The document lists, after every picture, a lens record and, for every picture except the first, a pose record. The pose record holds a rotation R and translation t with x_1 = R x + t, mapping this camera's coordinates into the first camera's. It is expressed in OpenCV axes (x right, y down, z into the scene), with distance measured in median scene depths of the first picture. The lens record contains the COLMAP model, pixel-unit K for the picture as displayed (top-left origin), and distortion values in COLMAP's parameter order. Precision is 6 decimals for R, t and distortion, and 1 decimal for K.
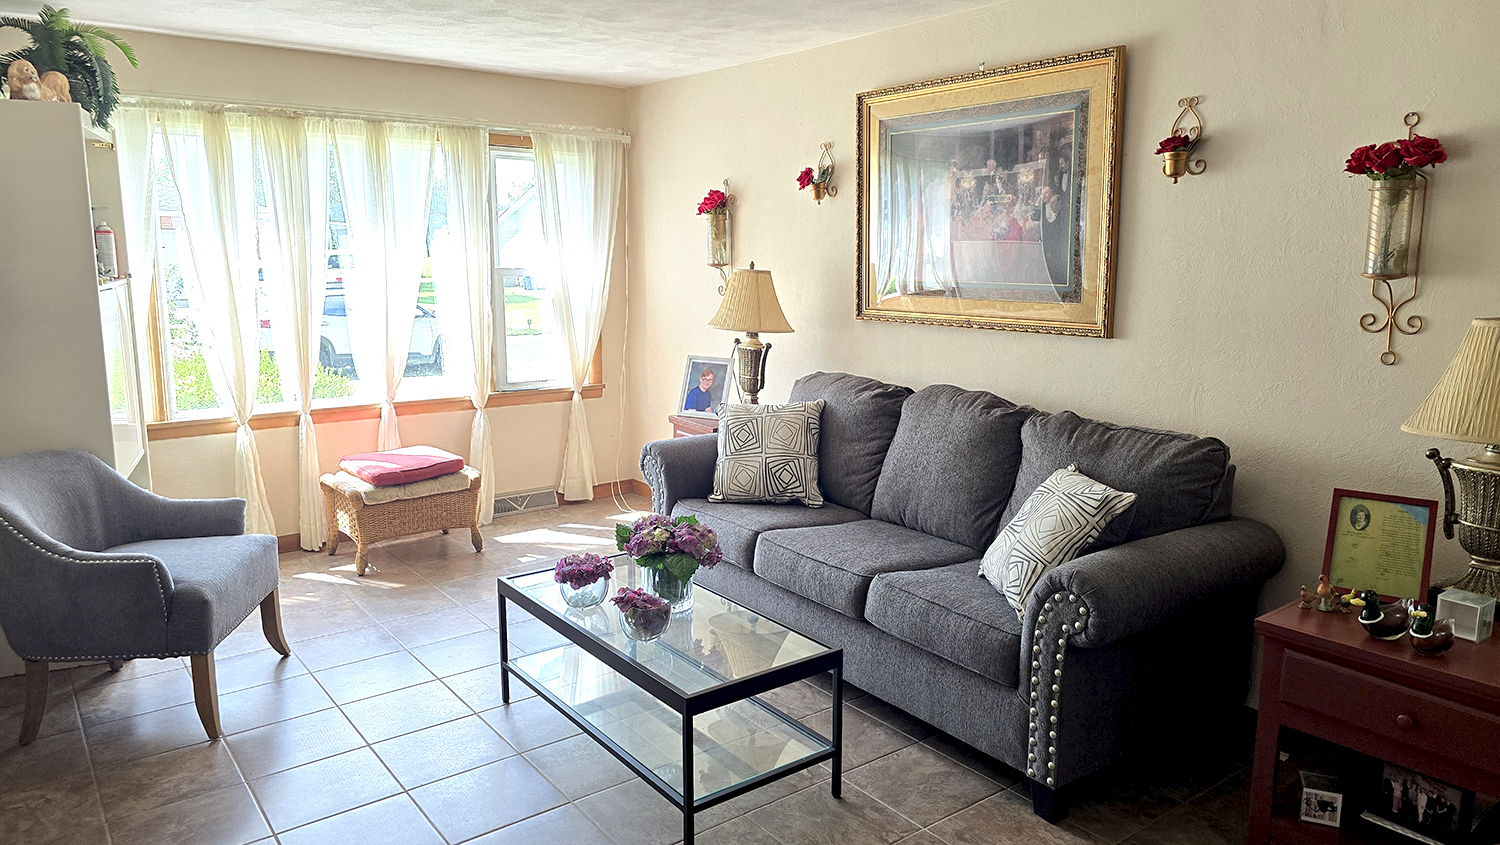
lens RADIAL K [[1018.5, 0, 754.9], [0, 1018.5, 419.1], [0, 0, 1]] dist [0.049781, -0.005601]
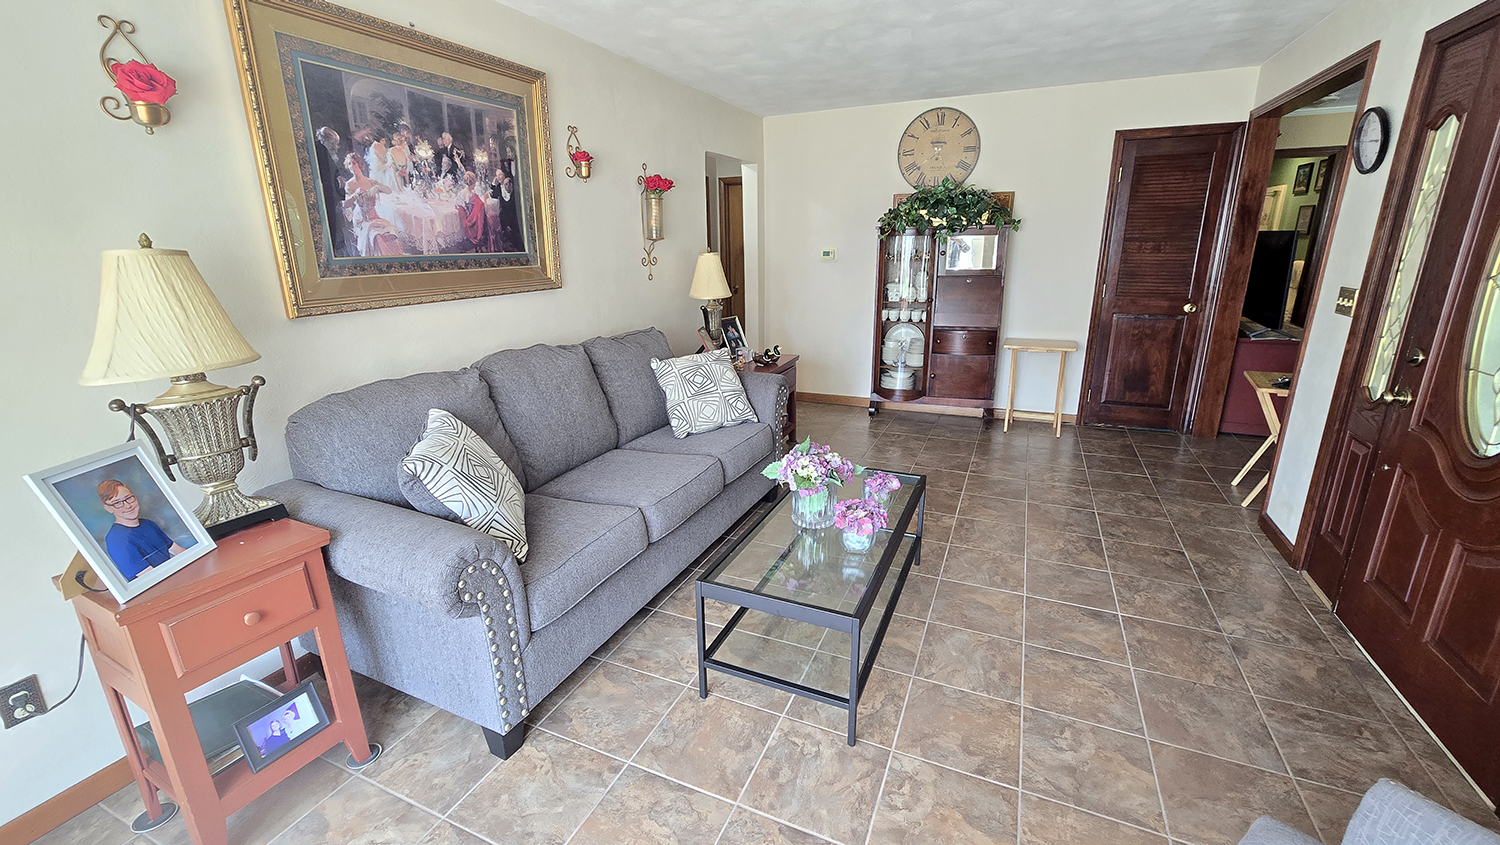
lens RADIAL K [[615.6, 0, 735.9], [0, 615.6, 412.5], [0, 0, 1]] dist [-0.004041, 0.000331]
pose [[-0.467381, -0.237581, 0.851534, -0.439925], [0.156081, 0.925907, 0.343999, -0.140611], [-0.870169, 0.293687, -0.395669, 0.944262]]
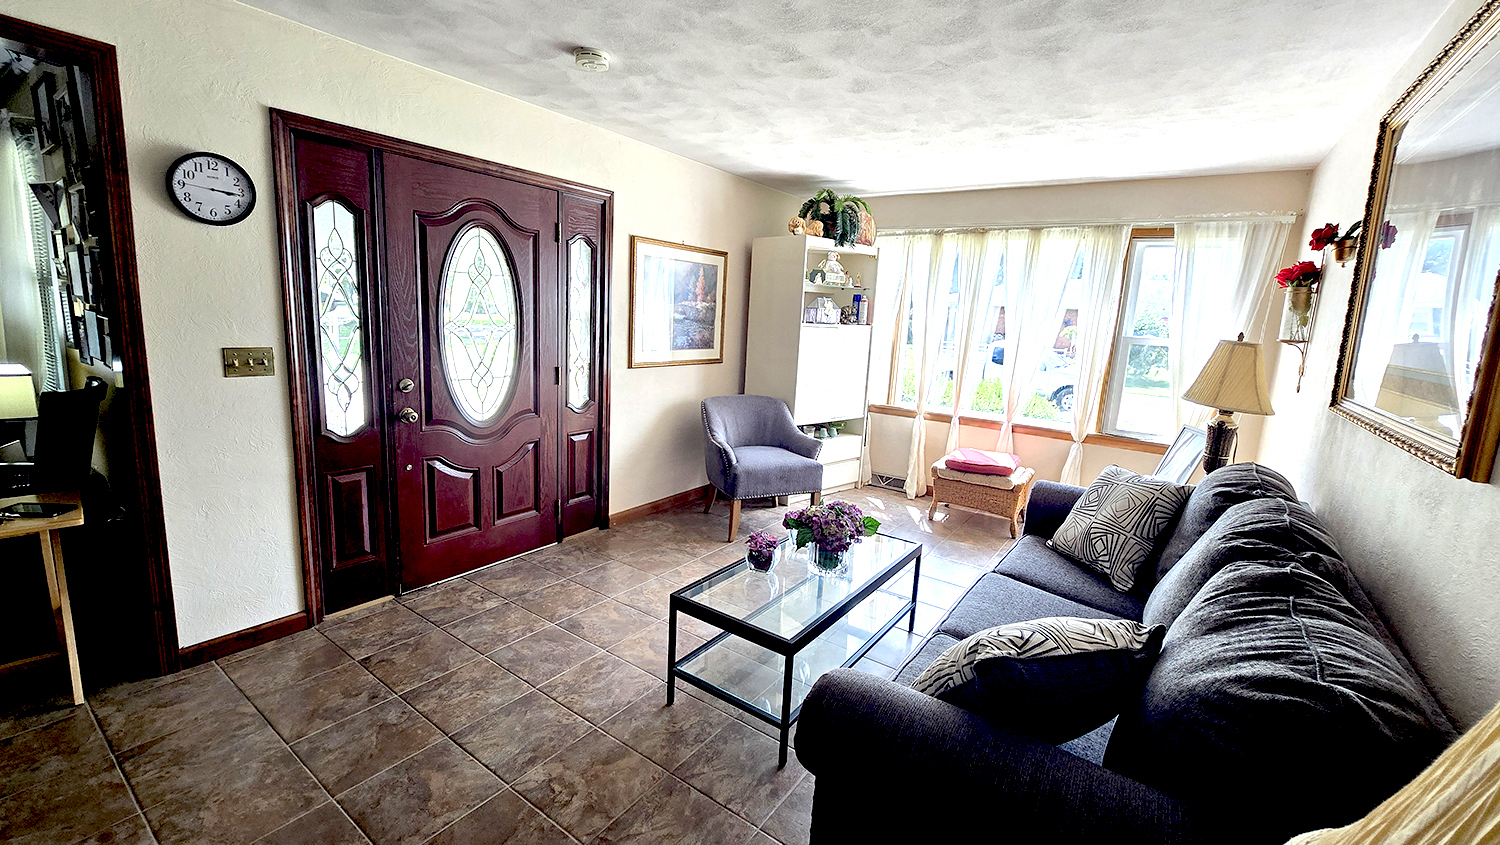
lens RADIAL K [[615.6, 0, 747.2], [0, 615.6, 418.7], [0, 0, 1]] dist [-0.004041, 0.000331]
pose [[0.295315, 0.178080, -0.938657, 0.420958], [-0.207967, 0.970899, 0.118768, -0.055981], [0.932491, 0.160136, 0.323755, 0.440615]]
